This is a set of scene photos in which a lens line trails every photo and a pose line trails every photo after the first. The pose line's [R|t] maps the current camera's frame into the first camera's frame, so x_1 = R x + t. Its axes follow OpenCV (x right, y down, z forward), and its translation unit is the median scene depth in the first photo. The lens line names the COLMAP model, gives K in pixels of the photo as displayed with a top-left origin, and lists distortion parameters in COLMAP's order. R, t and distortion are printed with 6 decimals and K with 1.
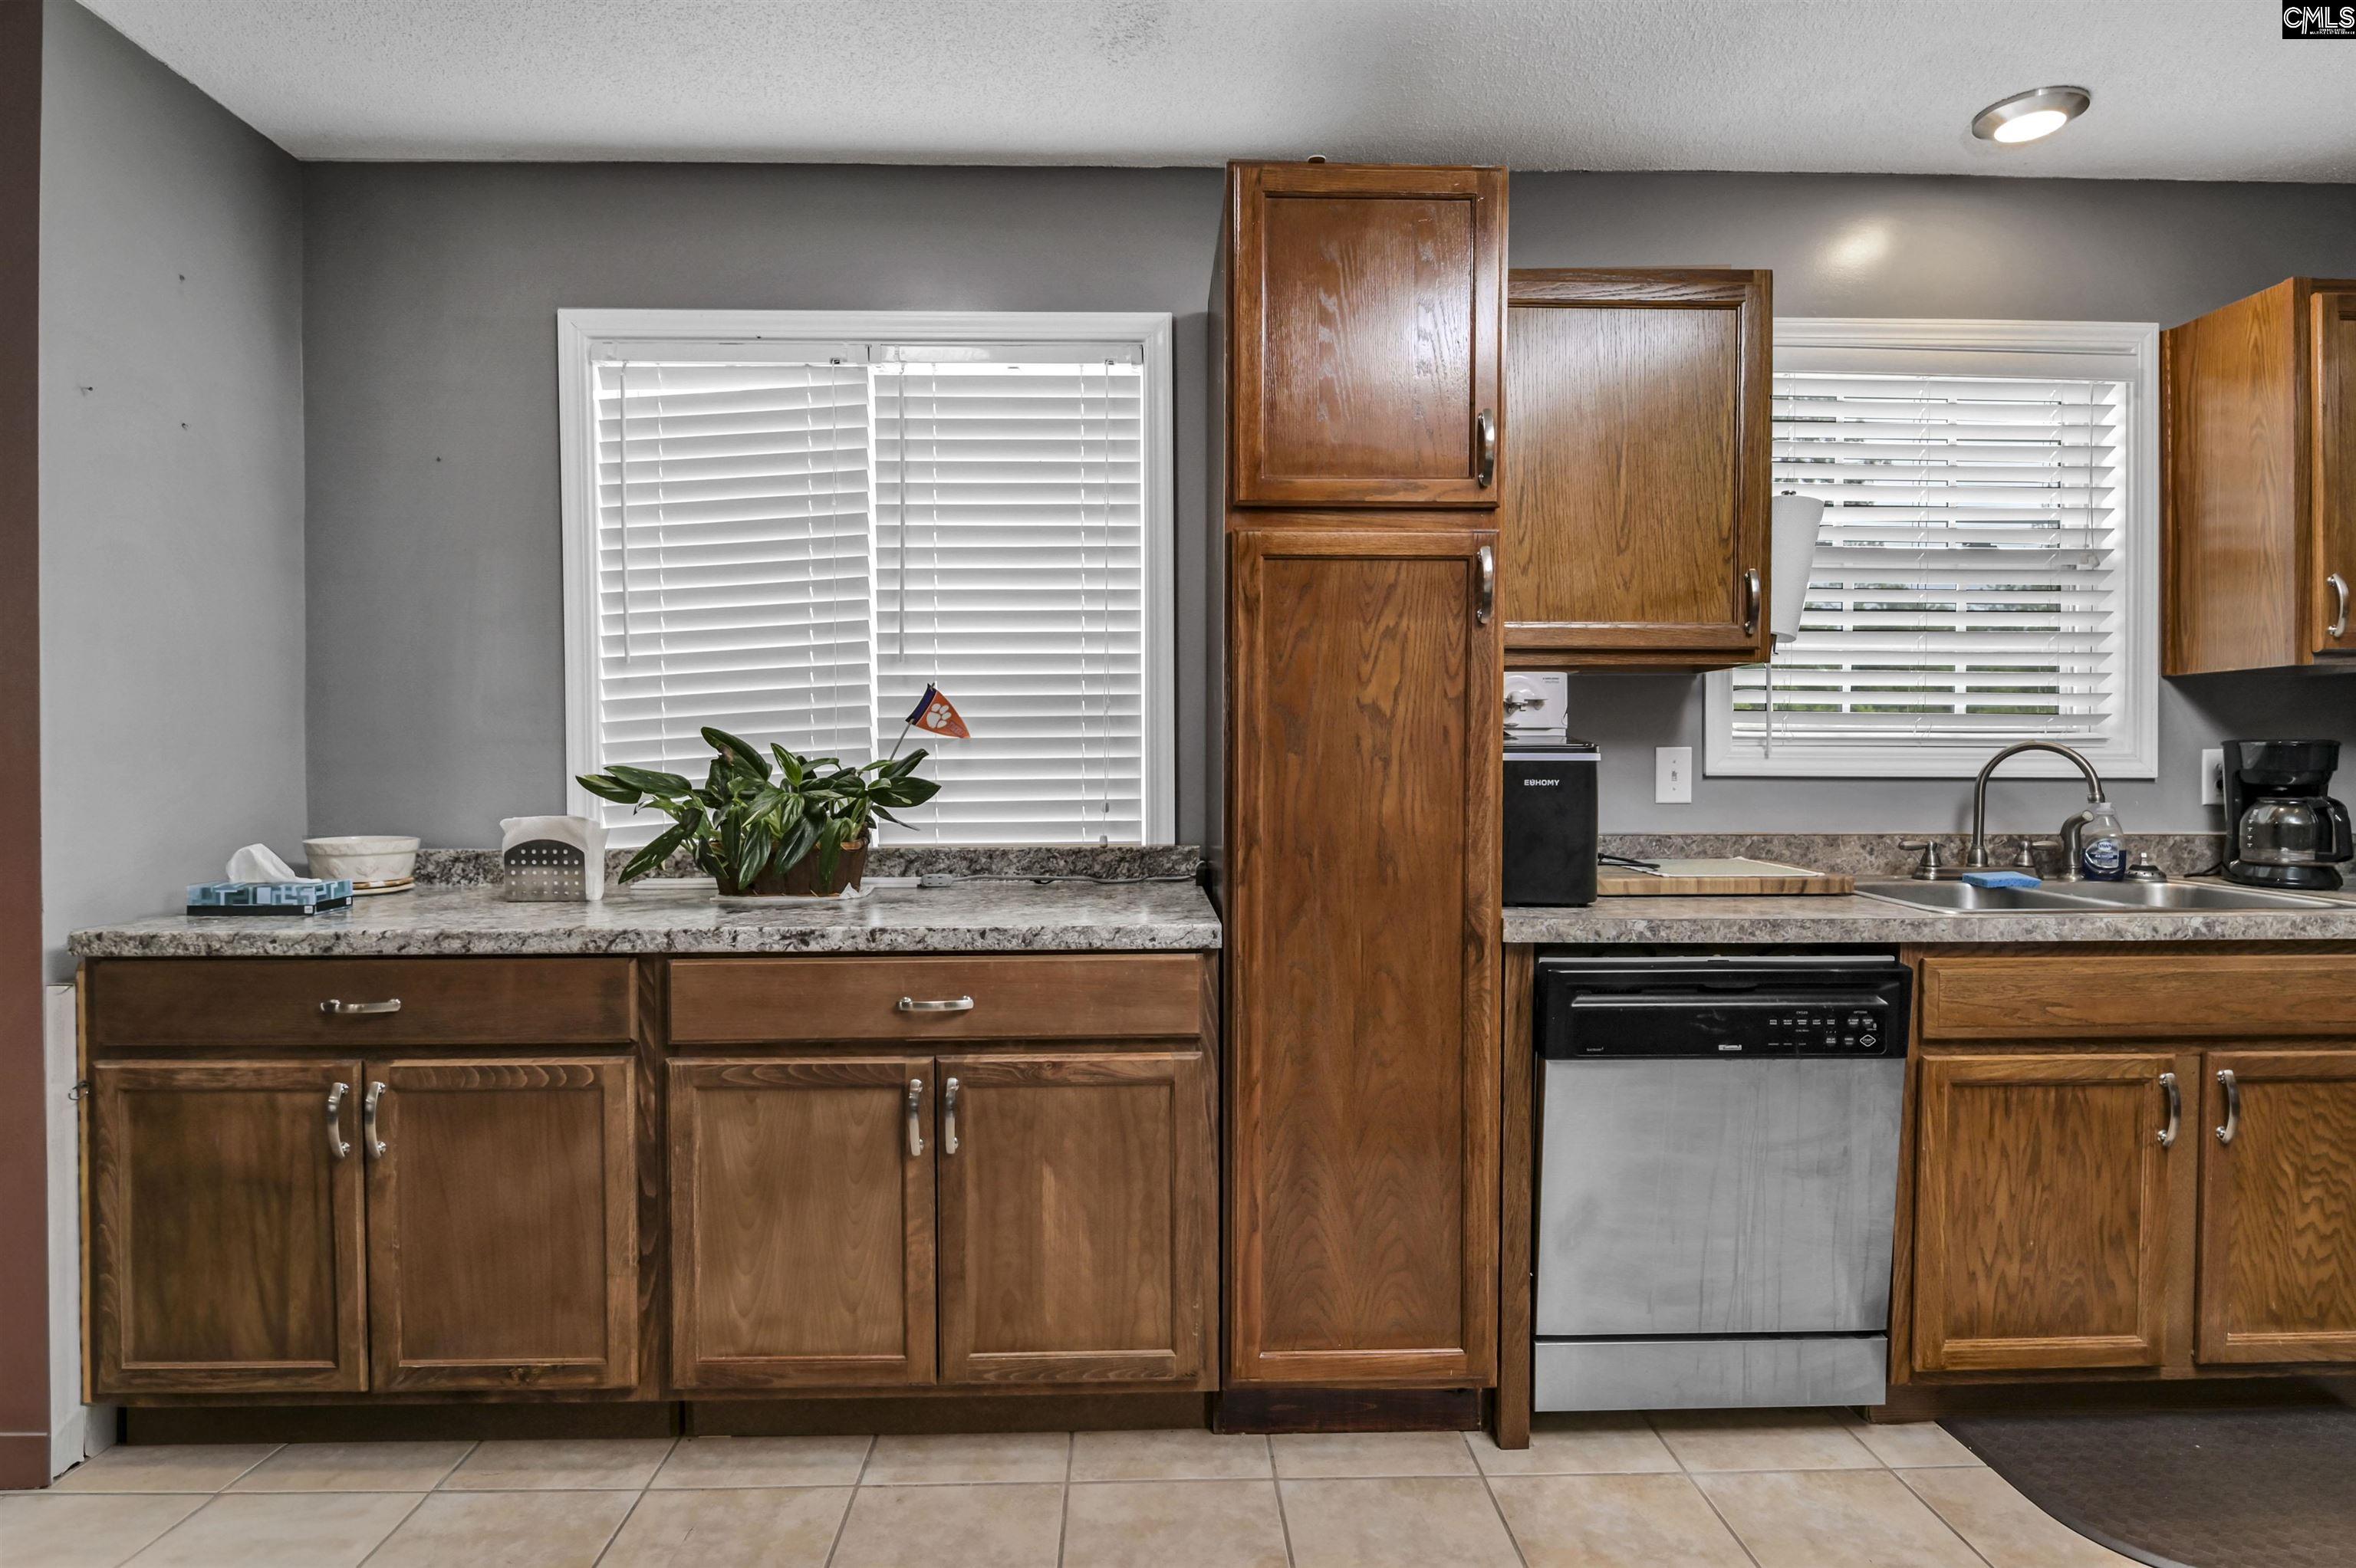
lens RADIAL K [[1169.1, 0, 1176.8], [0, 1169.1, 783.6], [0, 0, 1]] dist [-0.001377, -0.001982]
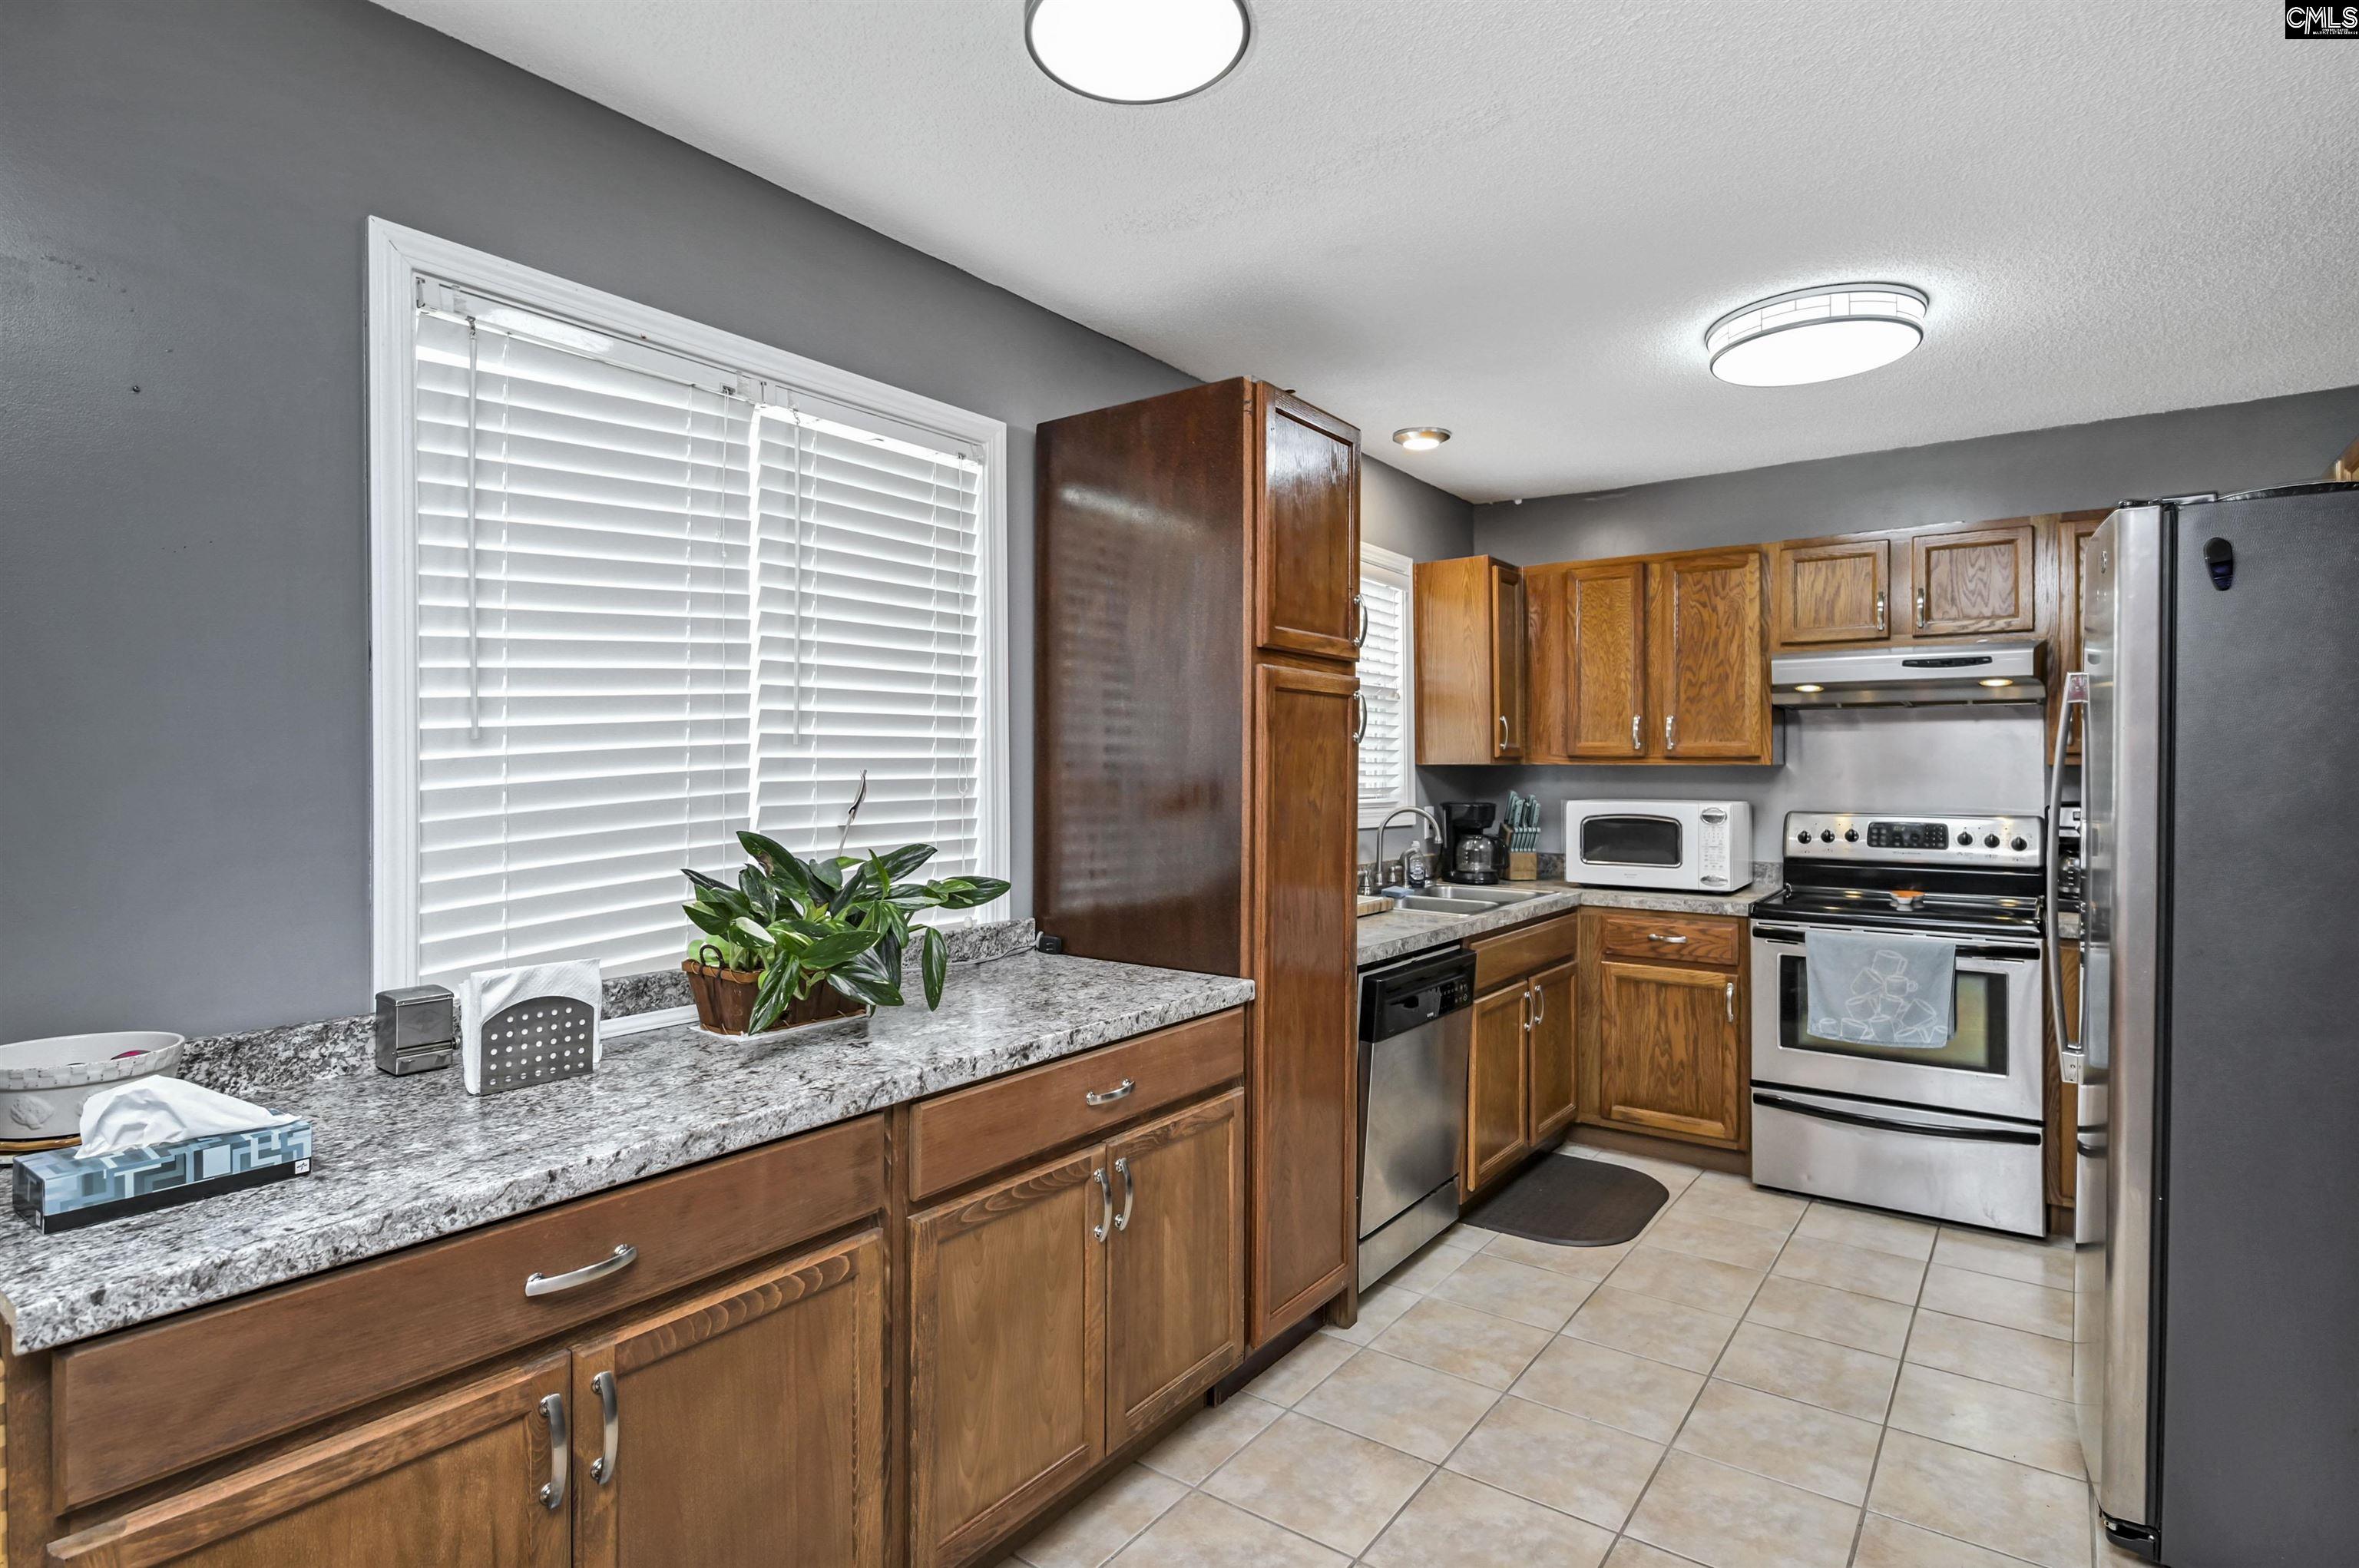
lens RADIAL K [[1170.7, 0, 1181.7], [0, 1170.7, 775.3], [0, 0, 1]] dist [-0.001377, -0.001982]
pose [[0.623781, -0.000229, 0.781599, -0.987469], [0.017862, 0.999743, -0.013963, -0.081973], [-0.781395, 0.022671, 0.623625, 0.279500]]
